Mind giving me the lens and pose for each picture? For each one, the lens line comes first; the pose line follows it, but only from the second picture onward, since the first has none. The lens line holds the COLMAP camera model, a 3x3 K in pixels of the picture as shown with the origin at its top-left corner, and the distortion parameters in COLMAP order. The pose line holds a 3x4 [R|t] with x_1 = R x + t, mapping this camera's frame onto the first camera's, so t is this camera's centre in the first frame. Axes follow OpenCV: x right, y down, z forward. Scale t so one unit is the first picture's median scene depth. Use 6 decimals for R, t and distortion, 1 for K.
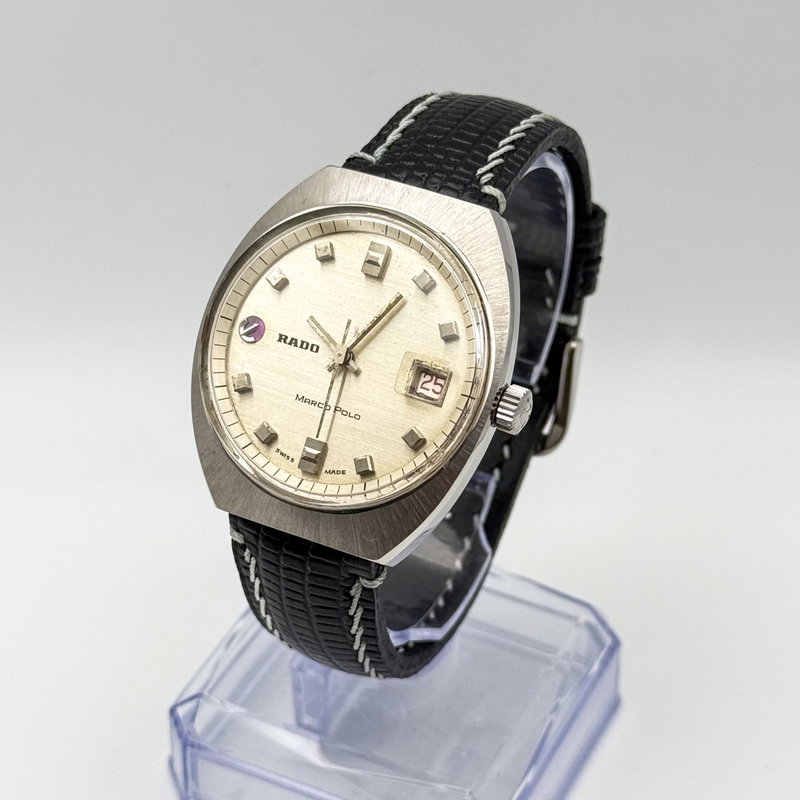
lens RADIAL K [[2206.3, 0, 400.0], [0, 2206.3, 400.0], [0, 0, 1]] dist [0.052811, 1.726738]
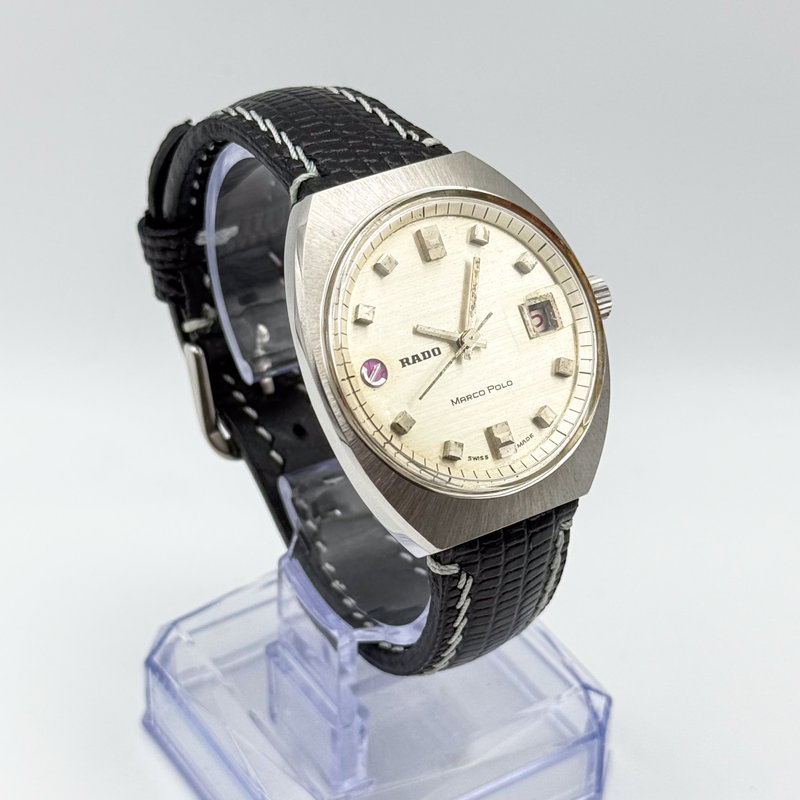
lens RADIAL K [[2206.3, 0, 400.0], [0, 2206.3, 400.0], [0, 0, 1]] dist [0.052811, 1.726738]
pose [[0.520682, -0.495692, 0.695111, -0.727176], [0.501713, 0.836420, 0.220646, -0.226205], [-0.690778, 0.233860, 0.684204, 0.345519]]
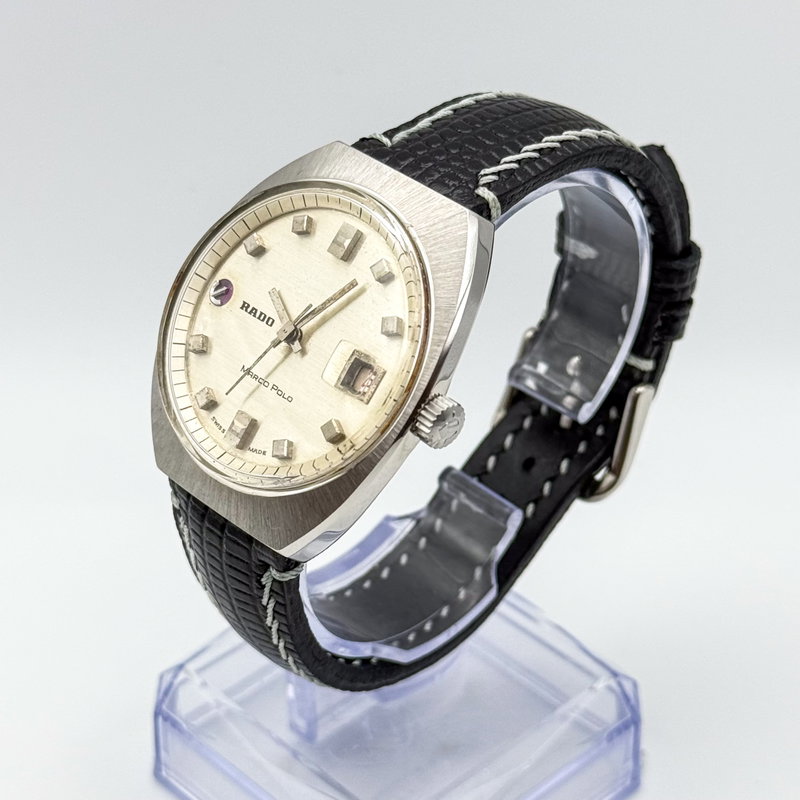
lens RADIAL K [[2206.3, 0, 400.0], [0, 2206.3, 400.0], [0, 0, 1]] dist [0.052811, 1.726738]
pose [[0.941606, 0.191725, -0.276803, 0.283634], [-0.199059, 0.979986, 0.001637, -0.002869], [0.271577, 0.053559, 0.960925, 0.093845]]
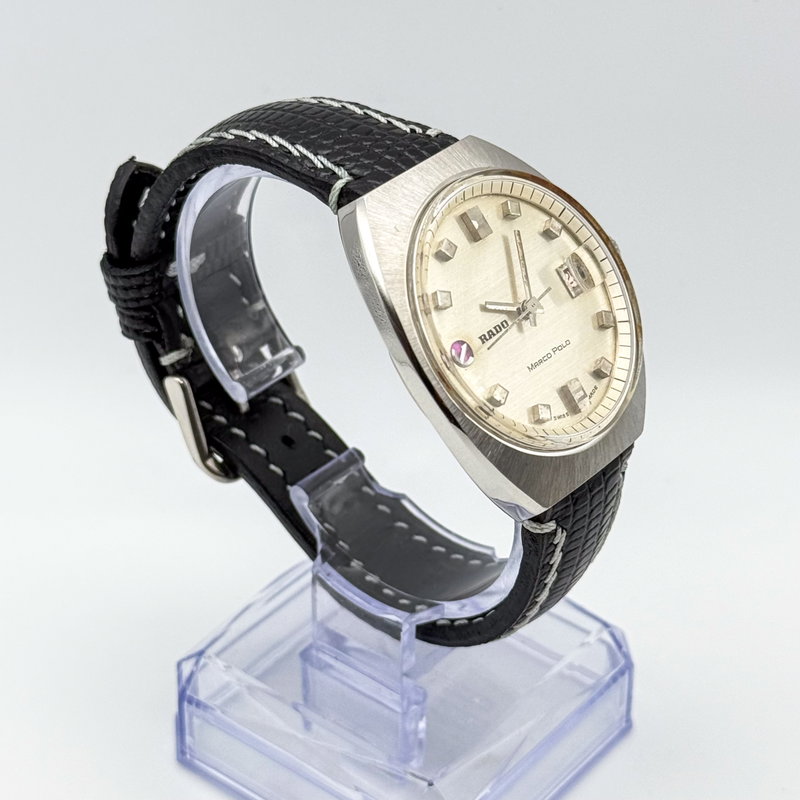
lens RADIAL K [[2206.3, 0, 400.0], [0, 2206.3, 400.0], [0, 0, 1]] dist [0.052811, 1.726738]
pose [[0.223171, -0.558338, 0.799033, -0.875554], [0.580239, 0.734757, 0.351362, -0.380516], [-0.783274, 0.385216, 0.487946, 0.547308]]
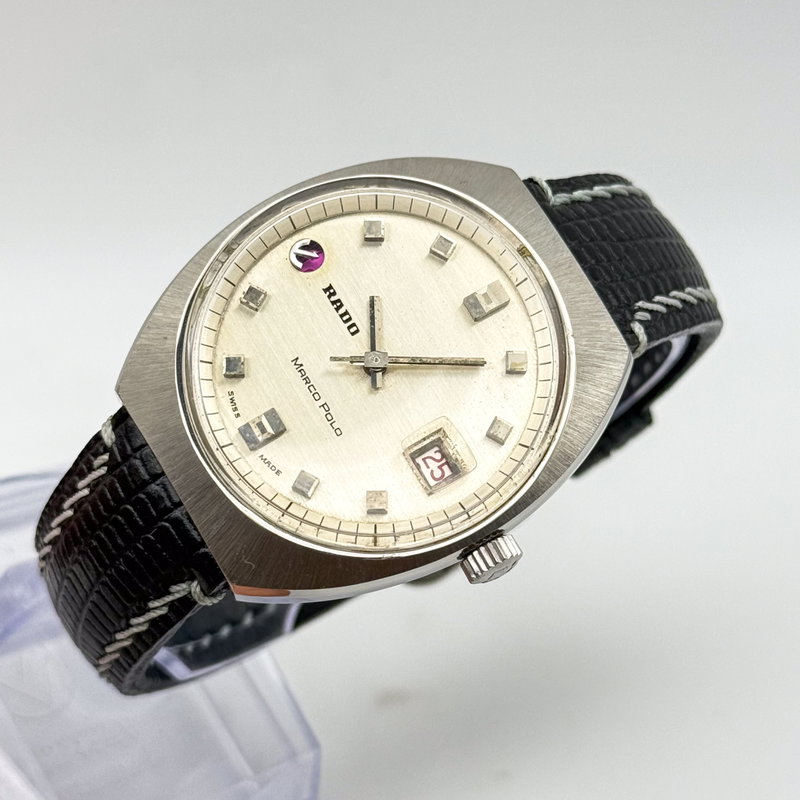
lens RADIAL K [[2206.3, 0, 400.0], [0, 2206.3, 400.0], [0, 0, 1]] dist [0.052811, 1.726738]
pose [[0.724231, 0.673150, 0.149526, -0.126027], [-0.671654, 0.737735, -0.068038, 0.037224], [-0.156110, -0.051155, 0.986414, 0.216756]]
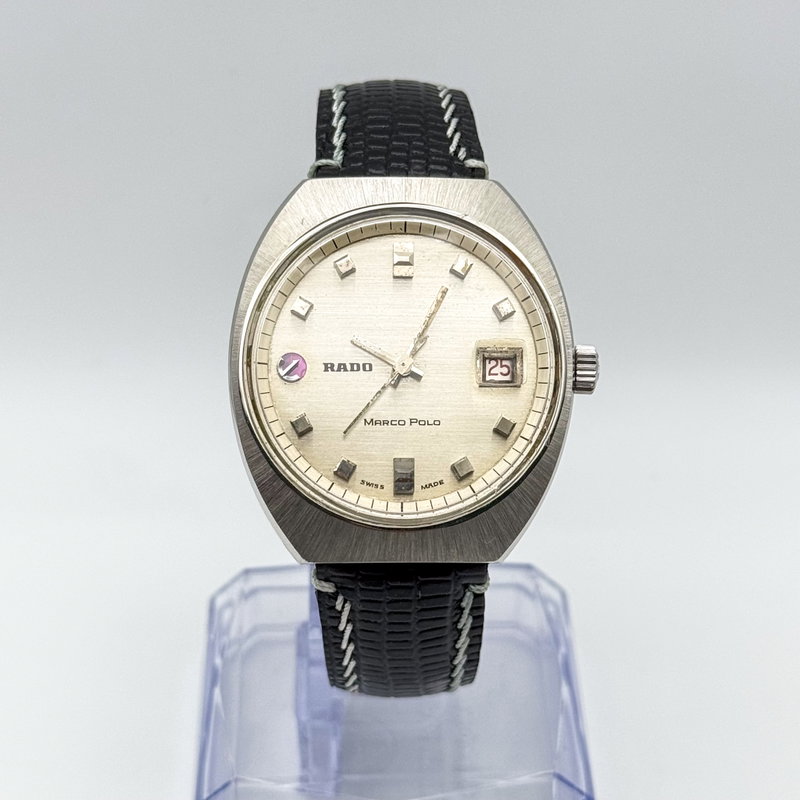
lens RADIAL K [[2206.3, 0, 400.0], [0, 2206.3, 400.0], [0, 0, 1]] dist [0.052811, 1.726738]
pose [[0.888323, -0.274417, 0.368208, -0.373788], [0.277497, 0.959638, 0.045720, -0.048706], [-0.365893, 0.061562, 0.928619, 0.117499]]
